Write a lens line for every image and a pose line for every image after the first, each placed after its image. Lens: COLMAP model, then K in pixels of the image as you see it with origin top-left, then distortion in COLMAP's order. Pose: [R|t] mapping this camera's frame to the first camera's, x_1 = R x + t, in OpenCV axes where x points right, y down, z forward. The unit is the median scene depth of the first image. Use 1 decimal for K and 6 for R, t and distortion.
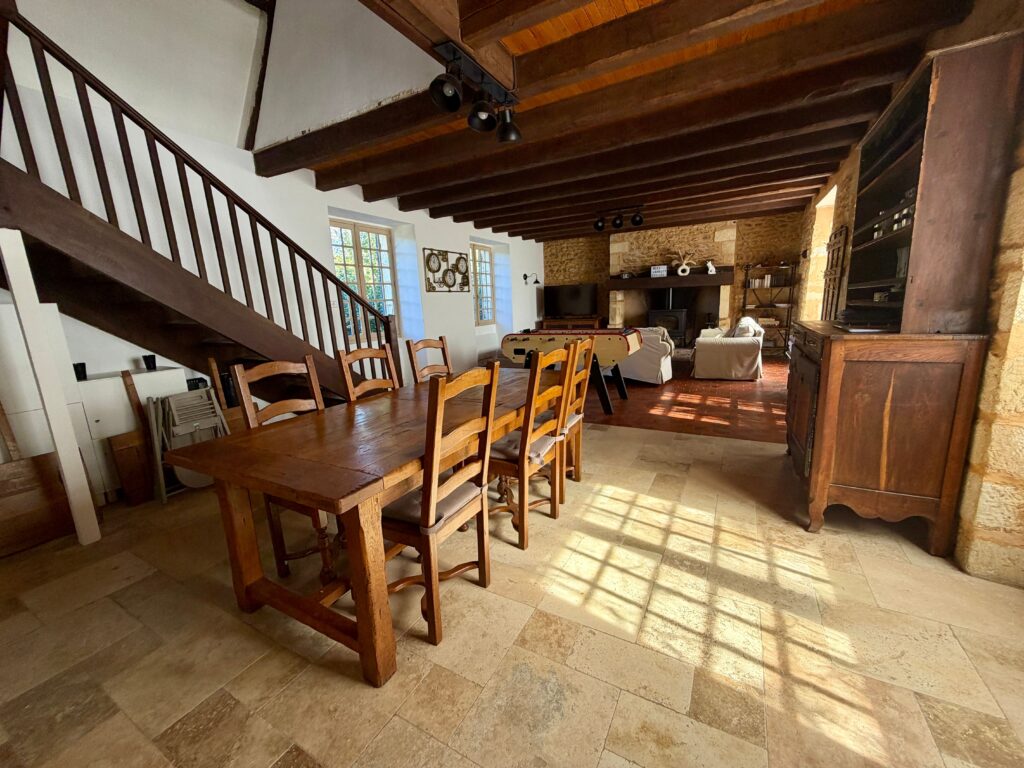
lens RADIAL K [[408.6, 0, 513.0], [0, 408.6, 386.1], [0, 0, 1]] dist [0.006075, -0.001213]
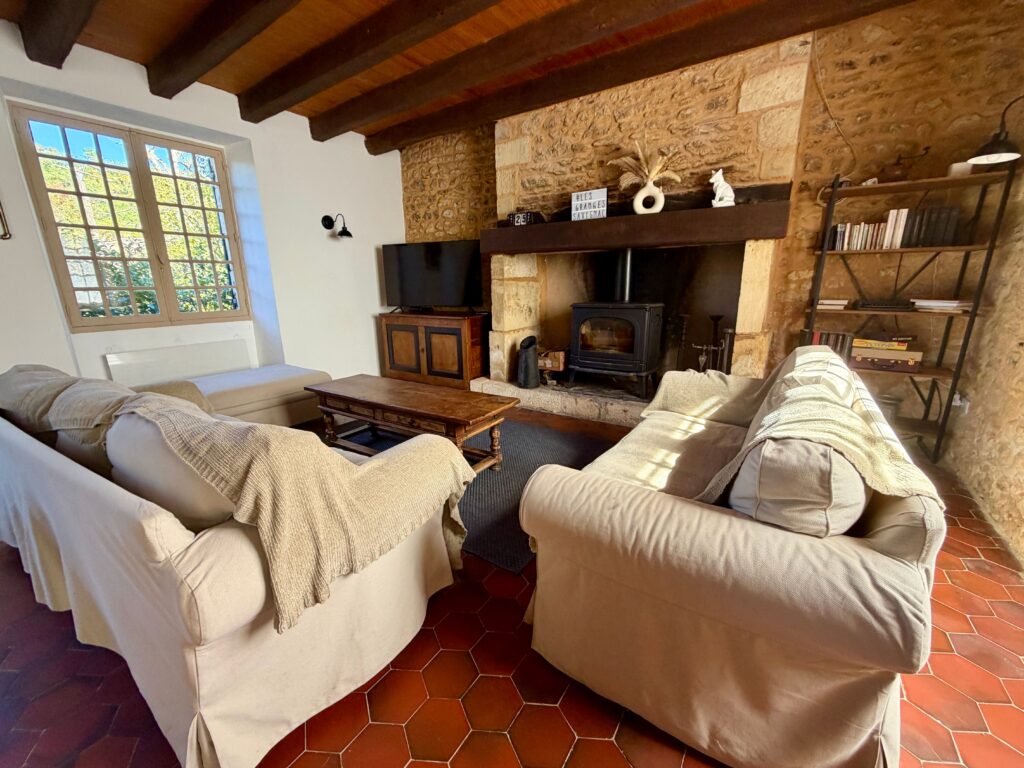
lens RADIAL K [[408.6, 0, 511.2], [0, 408.6, 383.9], [0, 0, 1]] dist [0.006075, -0.001213]
pose [[0.993349, 0.055812, -0.100709, 0.337801], [-0.051228, 0.997554, 0.047552, -0.125673], [0.103116, -0.042076, 0.993779, 0.604504]]
